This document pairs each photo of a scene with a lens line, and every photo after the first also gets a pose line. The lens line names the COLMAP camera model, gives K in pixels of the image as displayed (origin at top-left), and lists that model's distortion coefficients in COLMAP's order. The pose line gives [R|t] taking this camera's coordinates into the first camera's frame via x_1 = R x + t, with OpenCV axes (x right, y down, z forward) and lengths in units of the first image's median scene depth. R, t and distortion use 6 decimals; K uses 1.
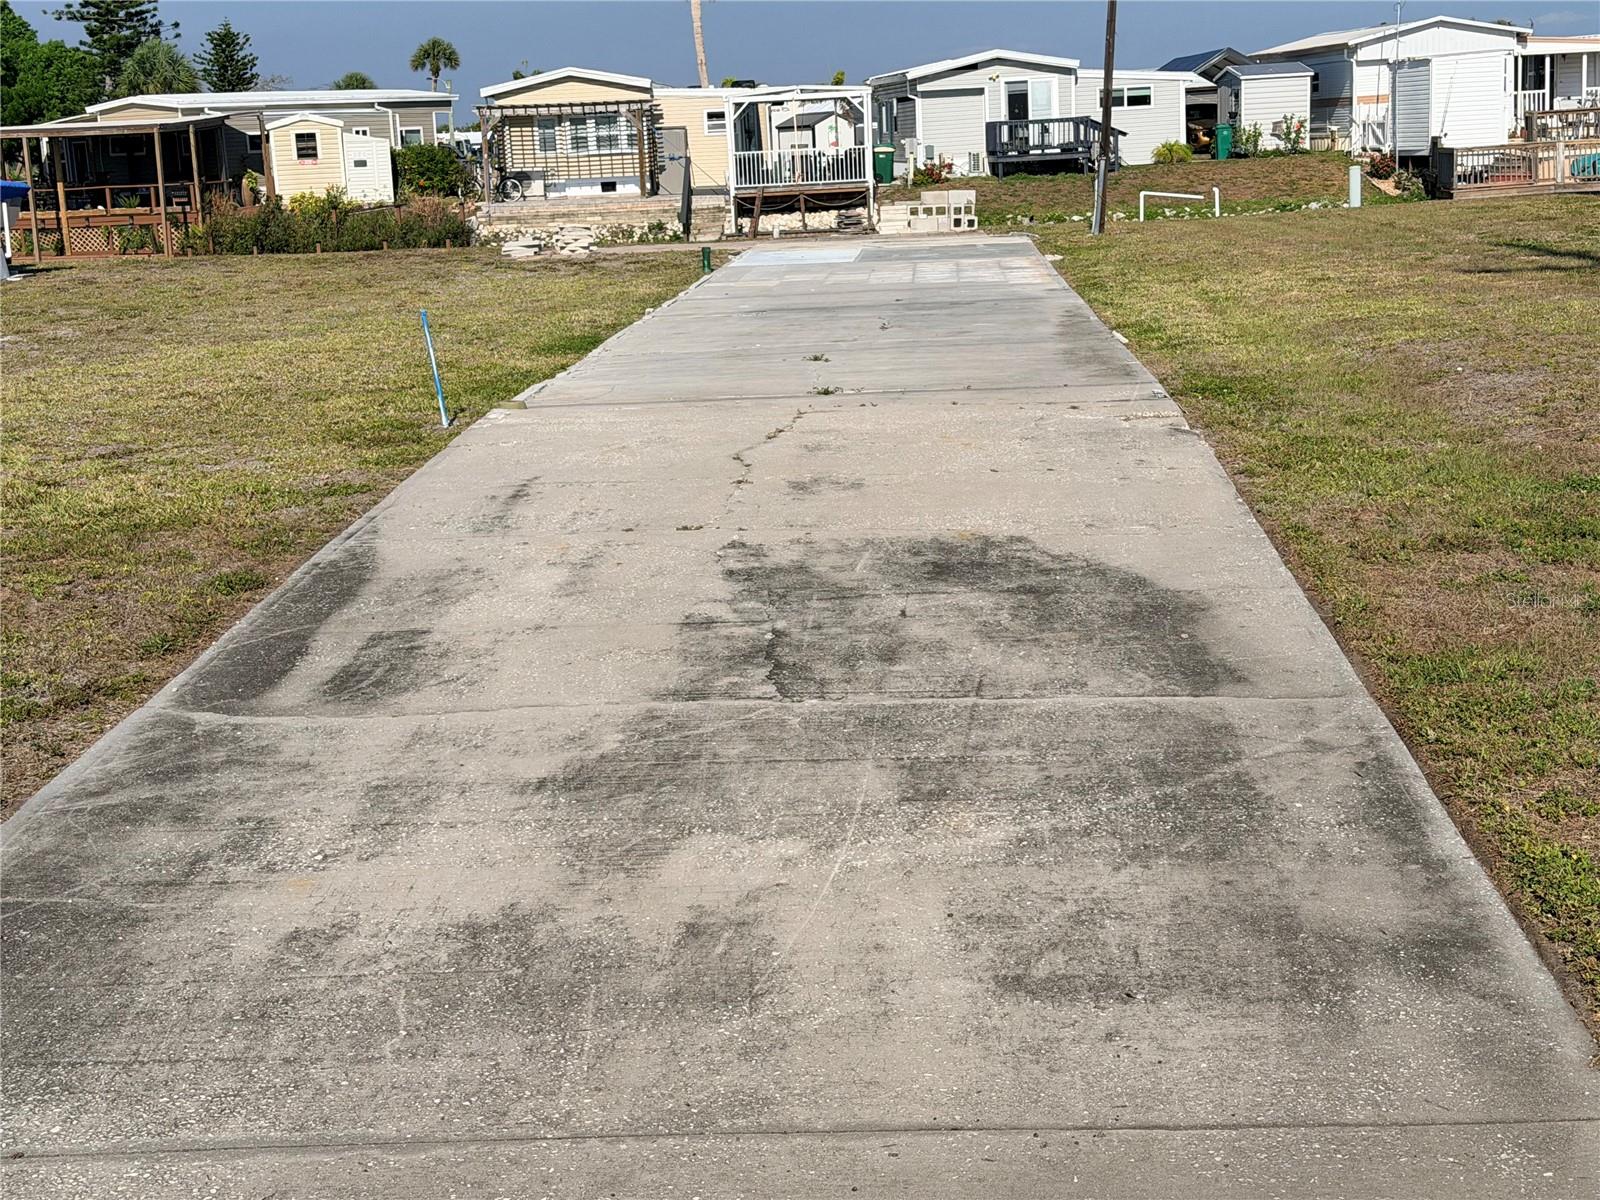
lens RADIAL K [[2441.1, 0, 791.0], [0, 2441.1, 598.5], [0, 0, 1]] dist [0.155616, -0.221564]
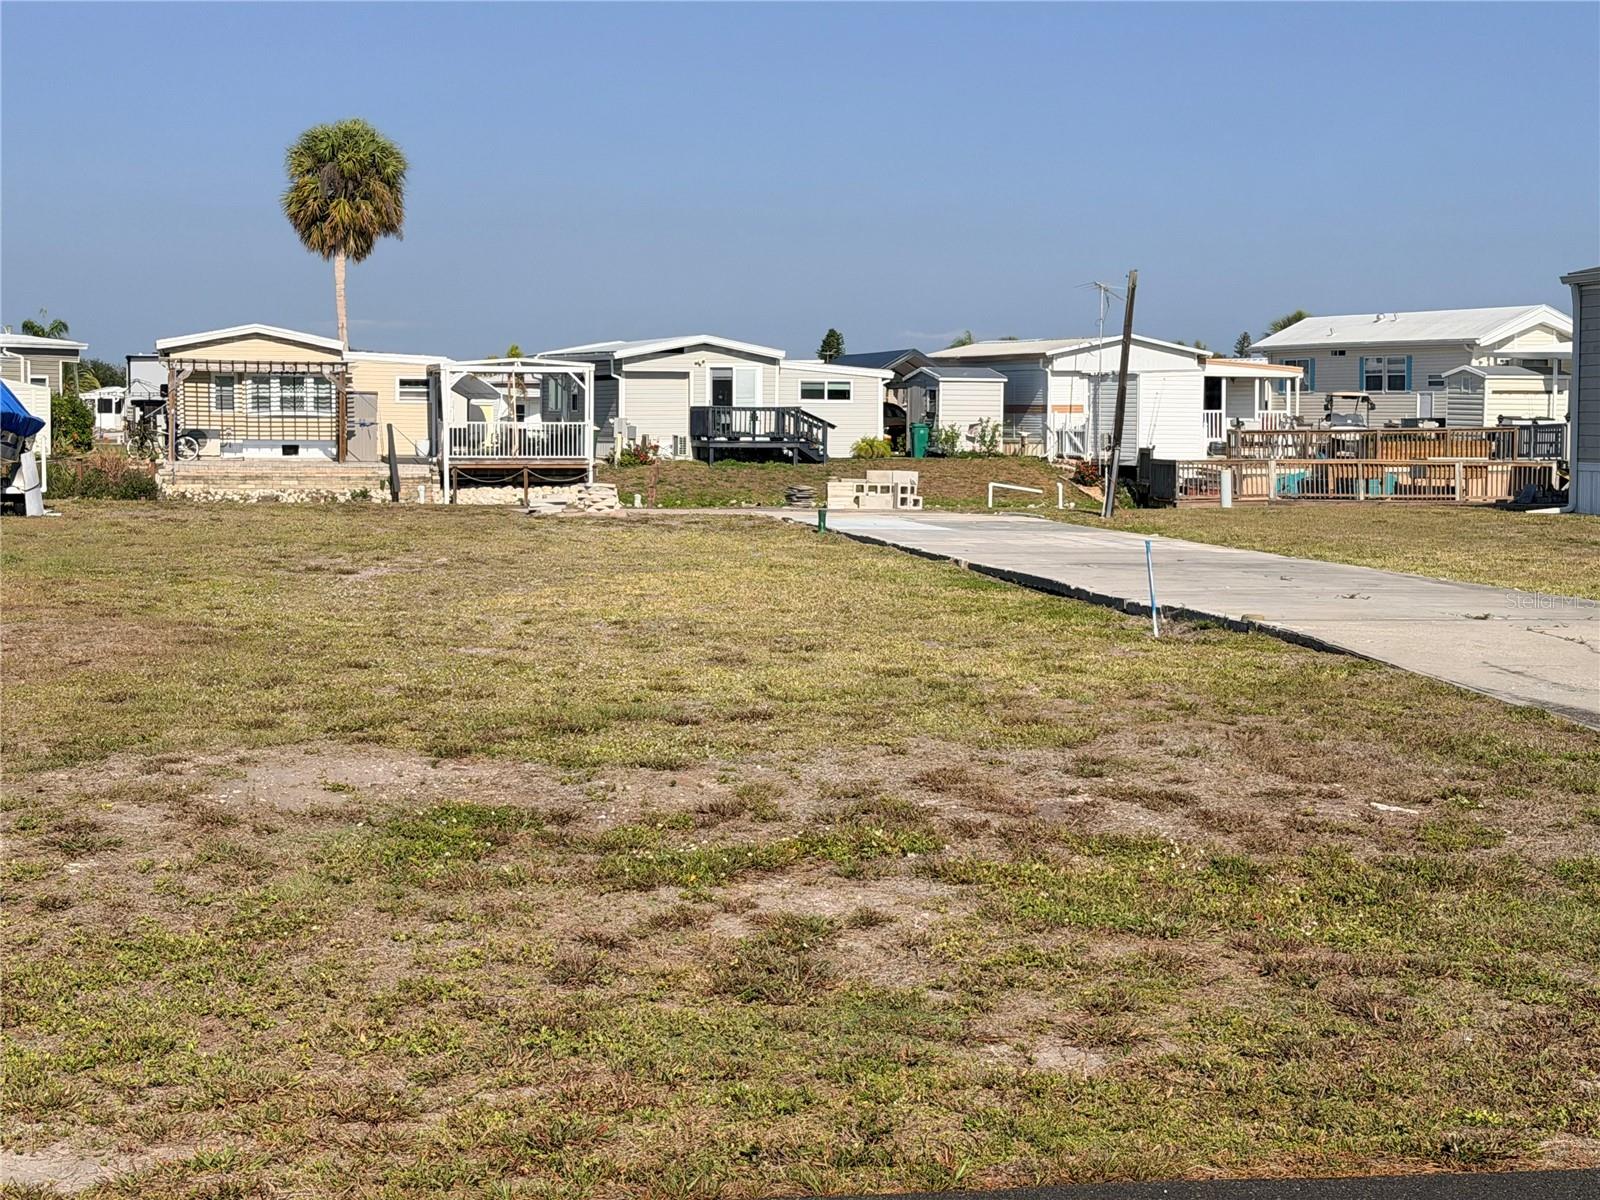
lens RADIAL K [[2791.3, 0, 764.3], [0, 2791.3, 543.0], [0, 0, 1]] dist [0.154787, -0.087363]
pose [[0.973556, 0.045629, 0.223847, -0.142068], [-0.013176, 0.989434, -0.144384, 0.020119], [-0.228070, 0.137616, 0.963870, -0.070110]]
